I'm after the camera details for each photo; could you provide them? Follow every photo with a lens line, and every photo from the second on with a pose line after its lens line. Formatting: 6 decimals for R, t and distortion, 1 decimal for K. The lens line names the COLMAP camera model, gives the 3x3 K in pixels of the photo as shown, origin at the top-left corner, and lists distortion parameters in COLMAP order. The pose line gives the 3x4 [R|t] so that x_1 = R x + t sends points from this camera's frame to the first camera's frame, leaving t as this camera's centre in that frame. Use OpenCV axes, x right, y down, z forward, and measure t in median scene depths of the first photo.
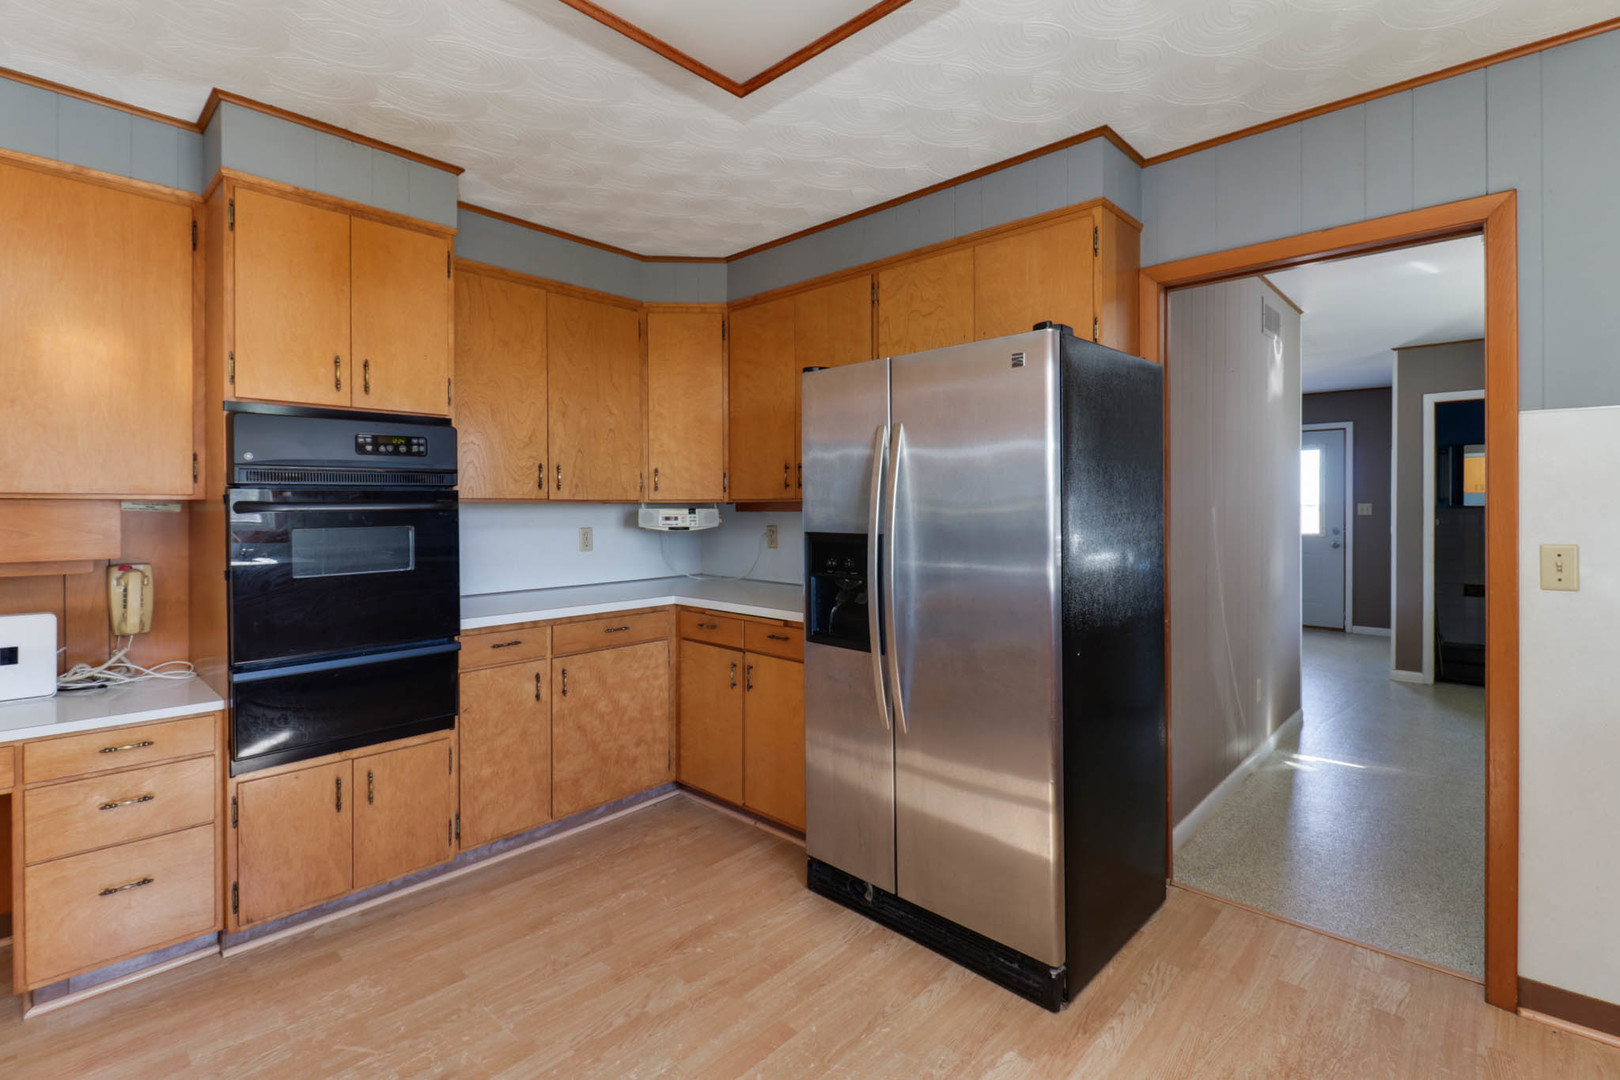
lens RADIAL K [[758.2, 0, 818.7], [0, 758.2, 509.1], [0, 0, 1]] dist [0.001178, -0.000956]
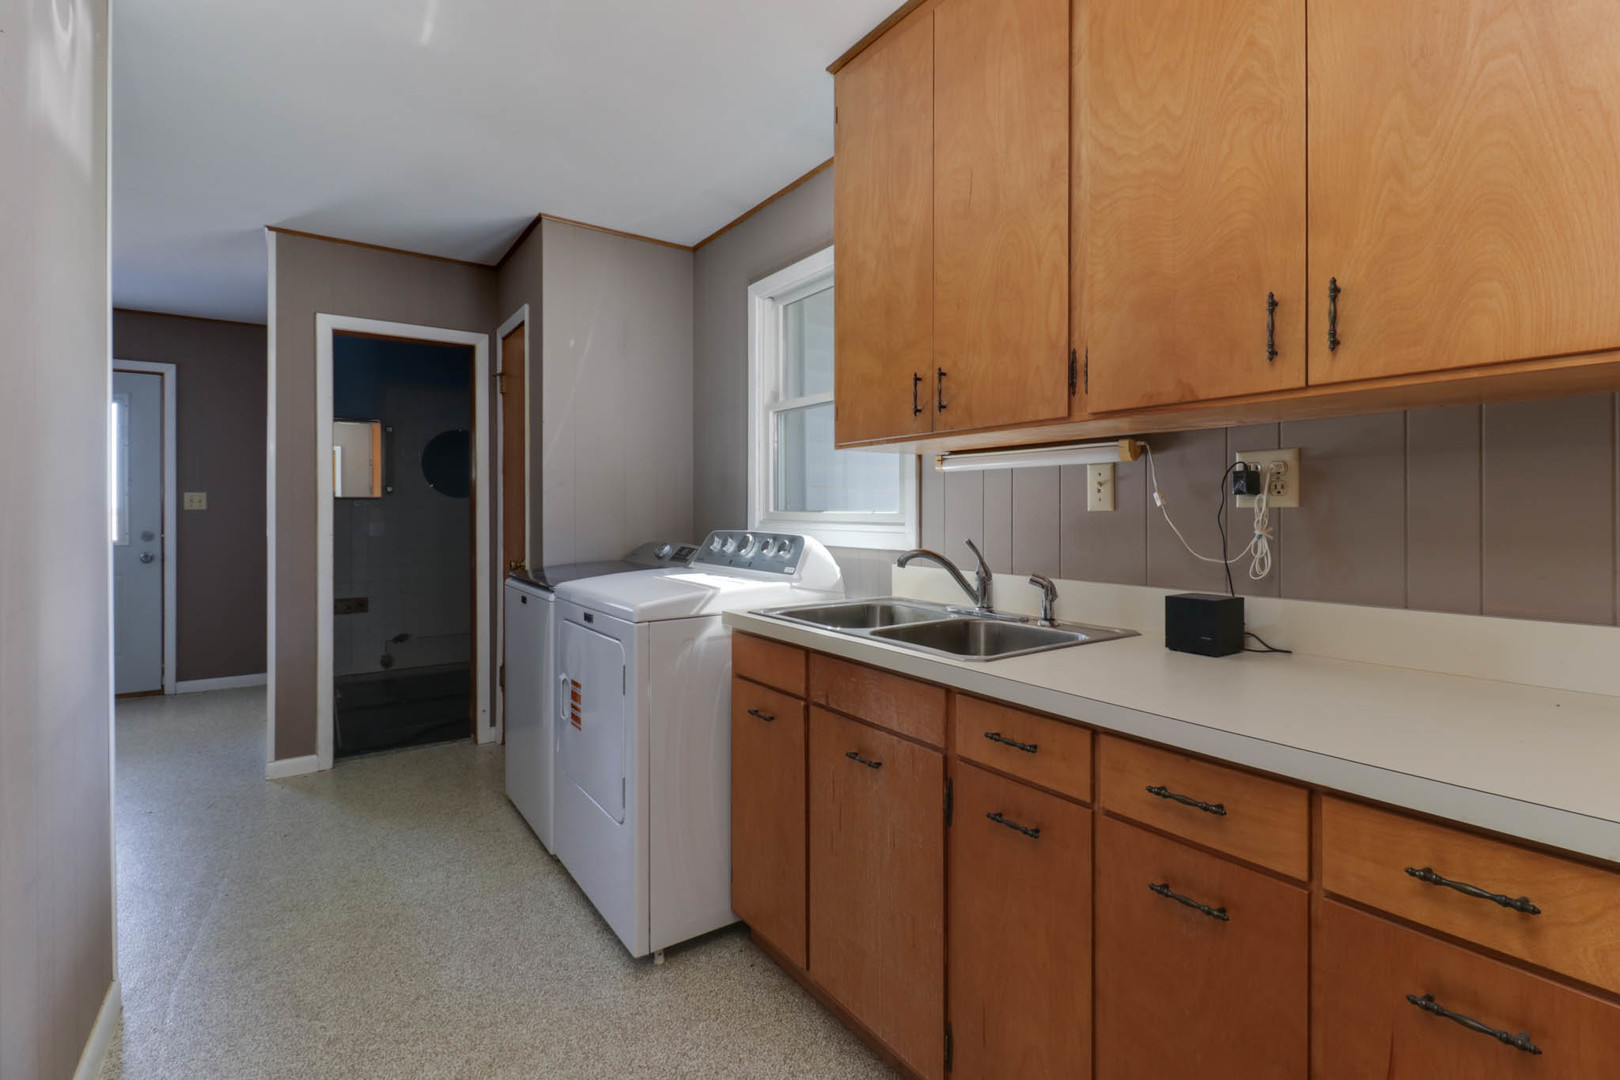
lens RADIAL K [[758.2, 0, 818.7], [0, 758.2, 509.1], [0, 0, 1]] dist [0.001178, -0.000956]
pose [[0.220317, 0.000843, 0.975428, 0.199834], [0.005004, 0.999985, -0.001995, 0.011377], [-0.975415, 0.005321, 0.220310, 0.331644]]
